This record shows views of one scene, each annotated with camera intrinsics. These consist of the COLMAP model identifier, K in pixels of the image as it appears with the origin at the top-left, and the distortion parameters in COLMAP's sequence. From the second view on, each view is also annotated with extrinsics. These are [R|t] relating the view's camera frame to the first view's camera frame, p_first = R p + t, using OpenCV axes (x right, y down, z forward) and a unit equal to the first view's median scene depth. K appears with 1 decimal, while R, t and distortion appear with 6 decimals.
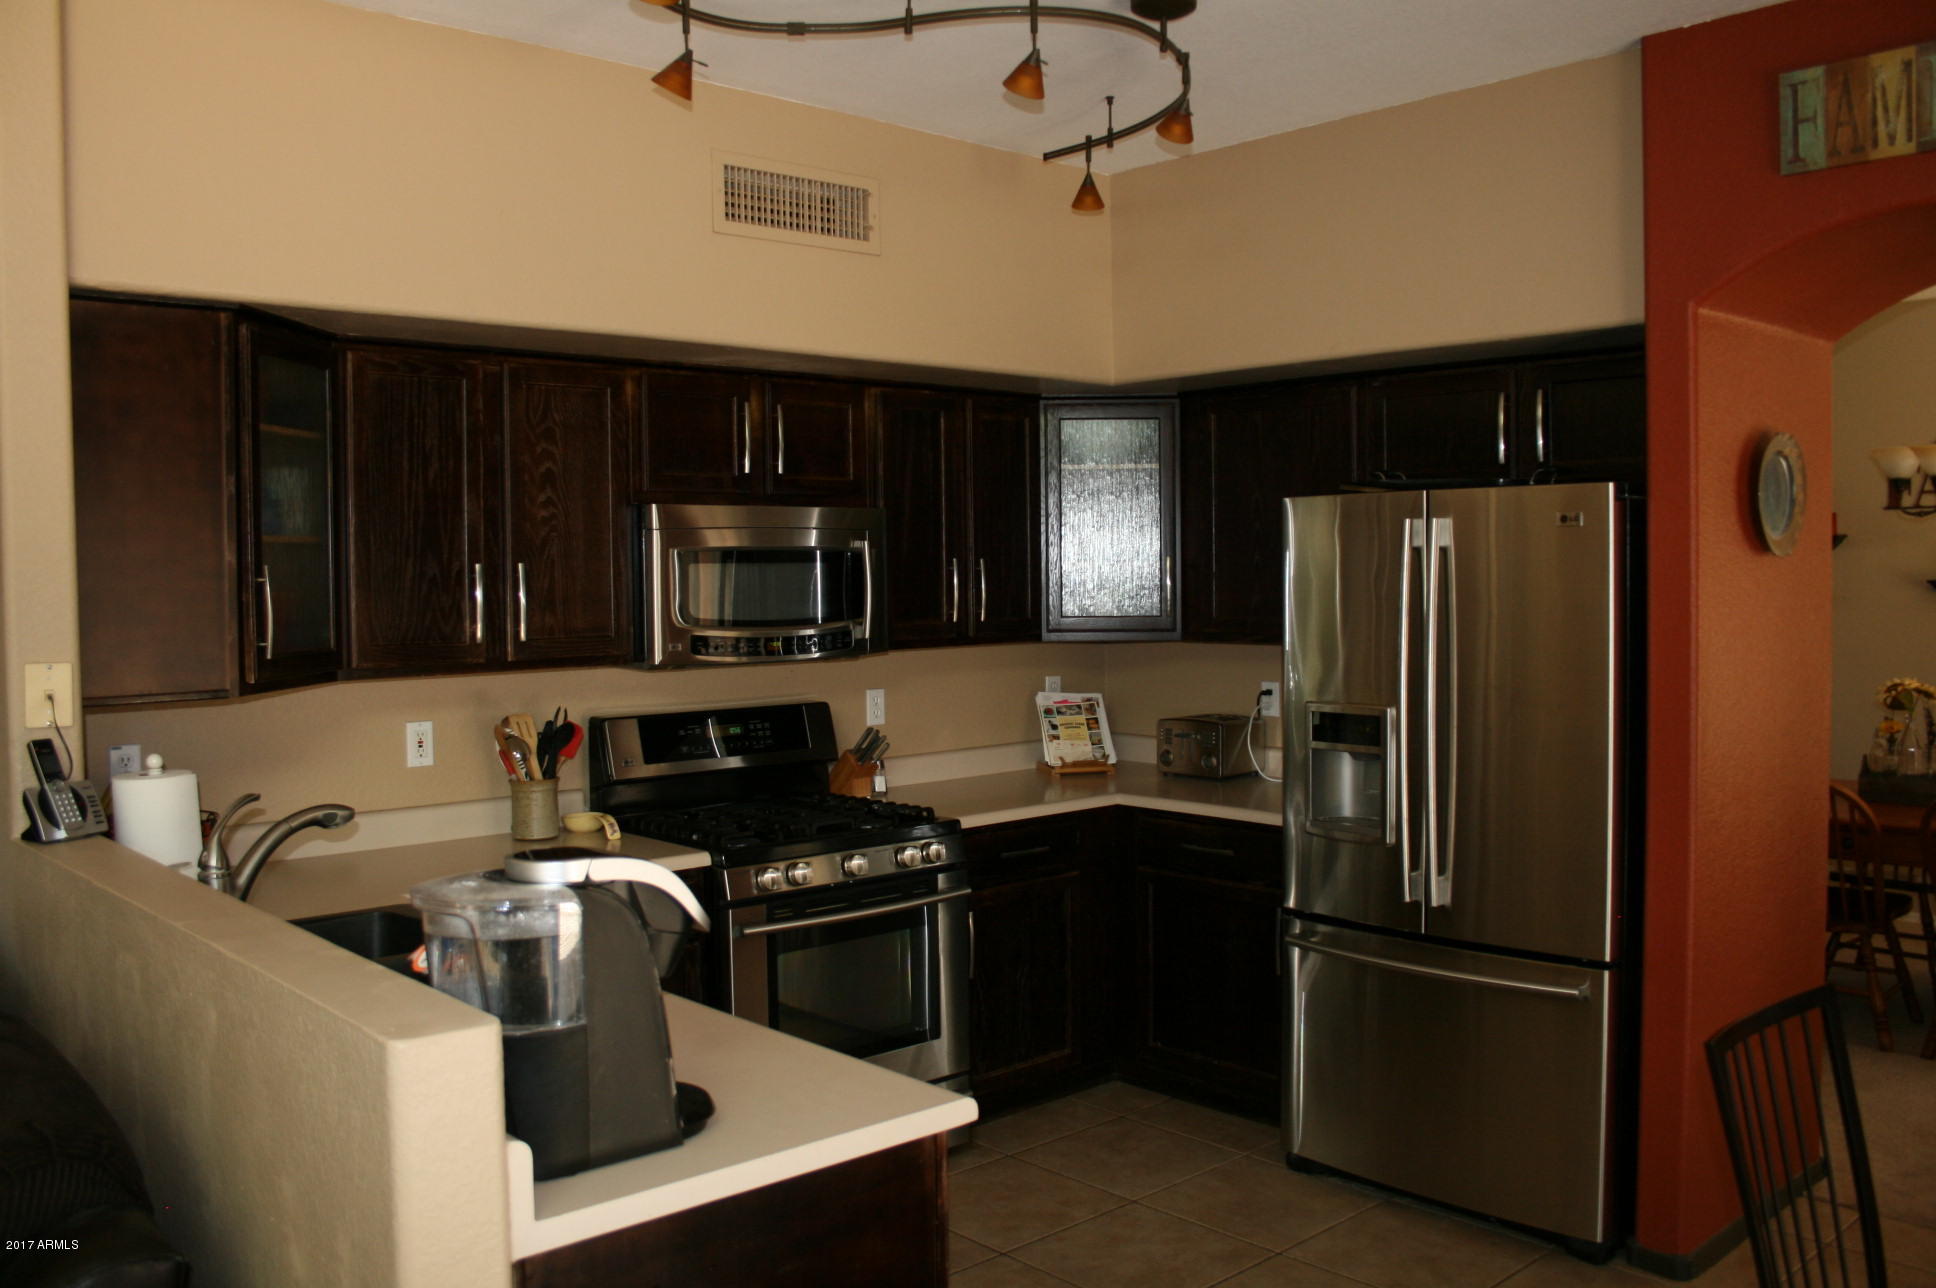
lens RADIAL K [[1610.9, 0, 969.6], [0, 1610.9, 645.9], [0, 0, 1]] dist [-0.113236, 0.029839]
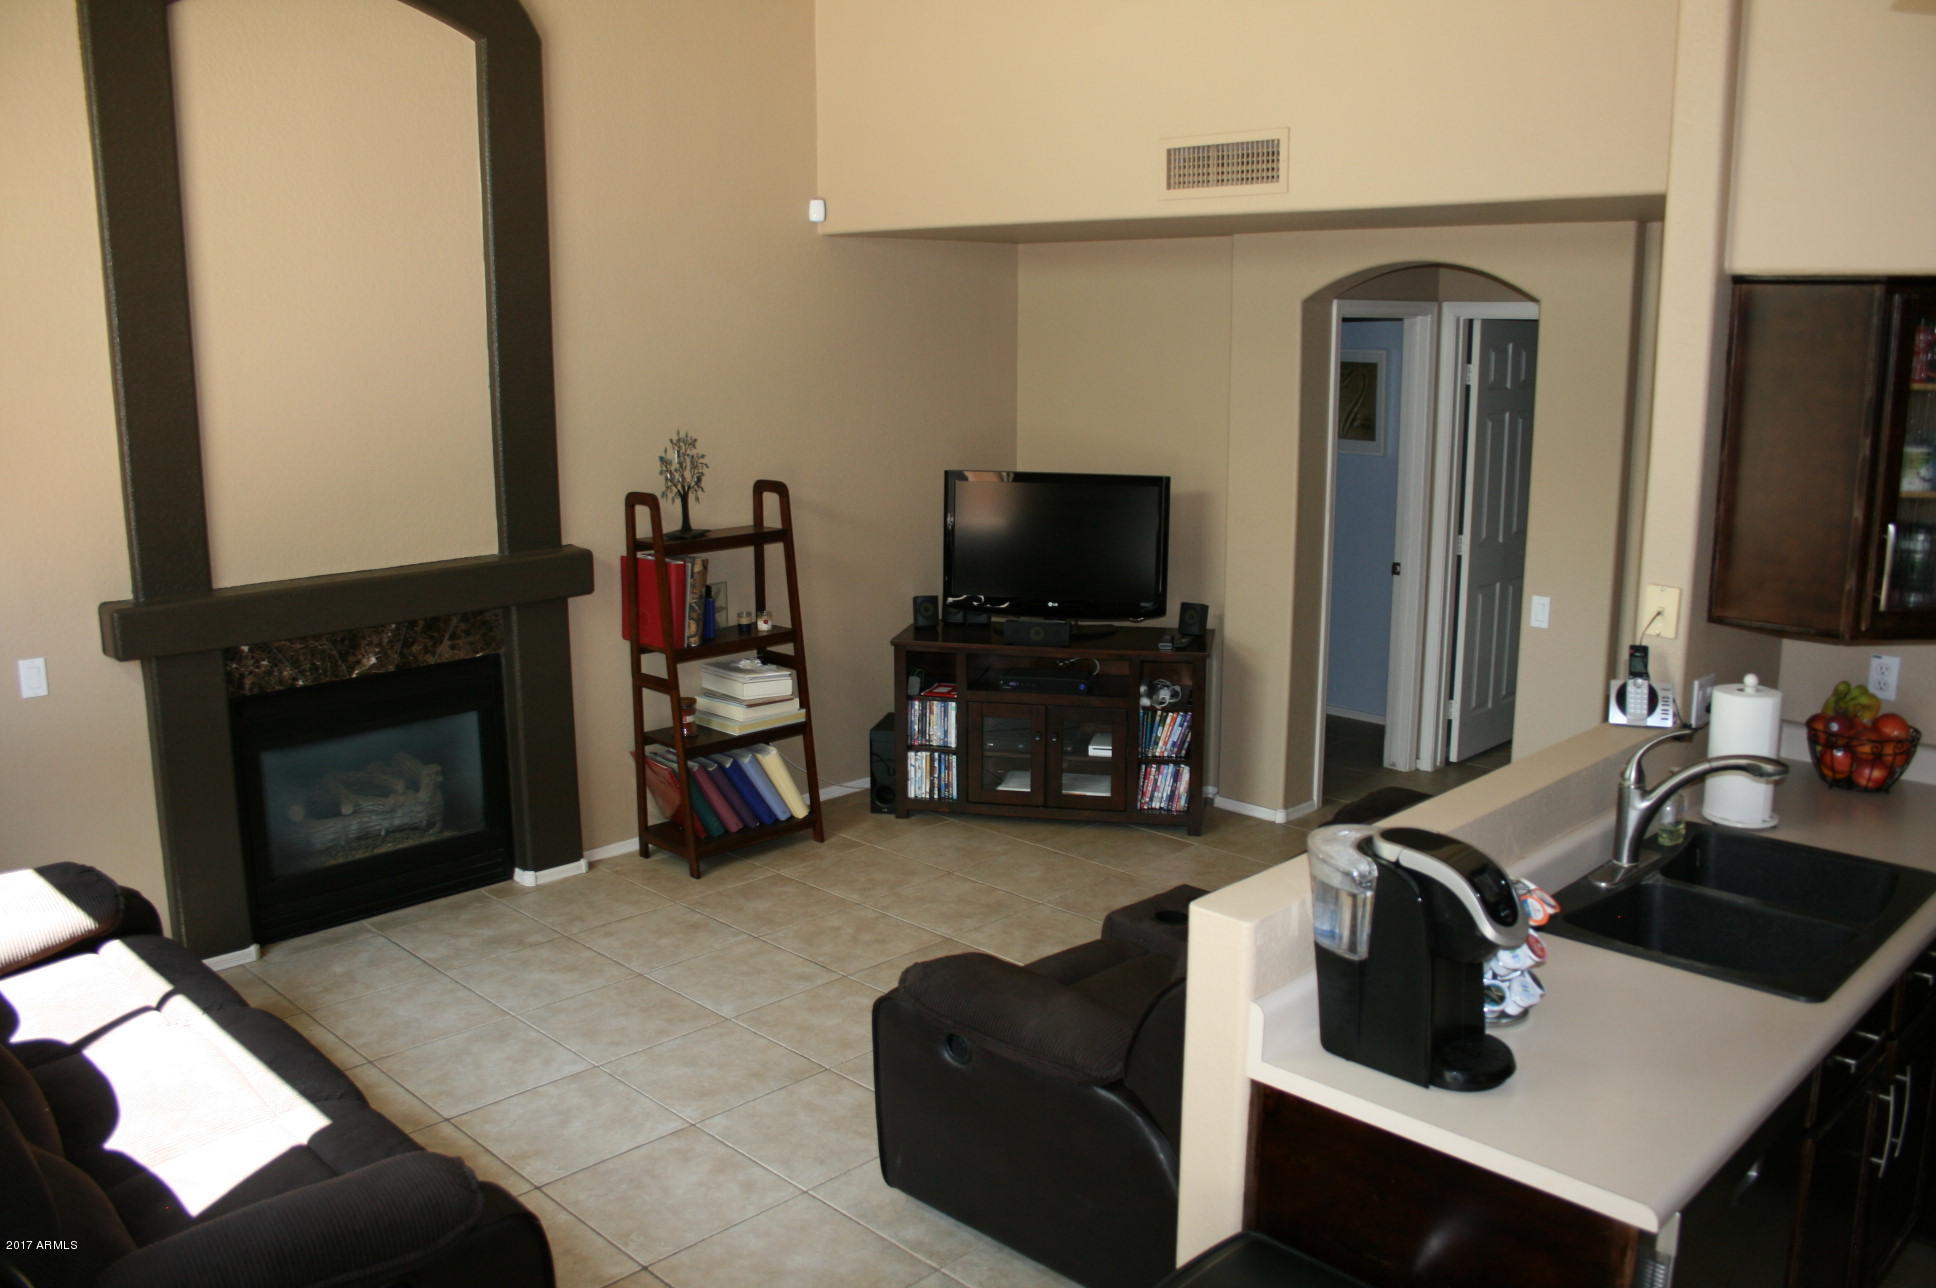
lens RADIAL K [[1610.9, 0, 974.1], [0, 1610.9, 643.4], [0, 0, 1]] dist [-0.113236, 0.029839]
pose [[0.051365, 0.210096, -0.976331, 0.595302], [-0.042043, 0.977209, 0.208073, -0.173672], [0.997795, 0.030360, 0.059027, 0.342438]]
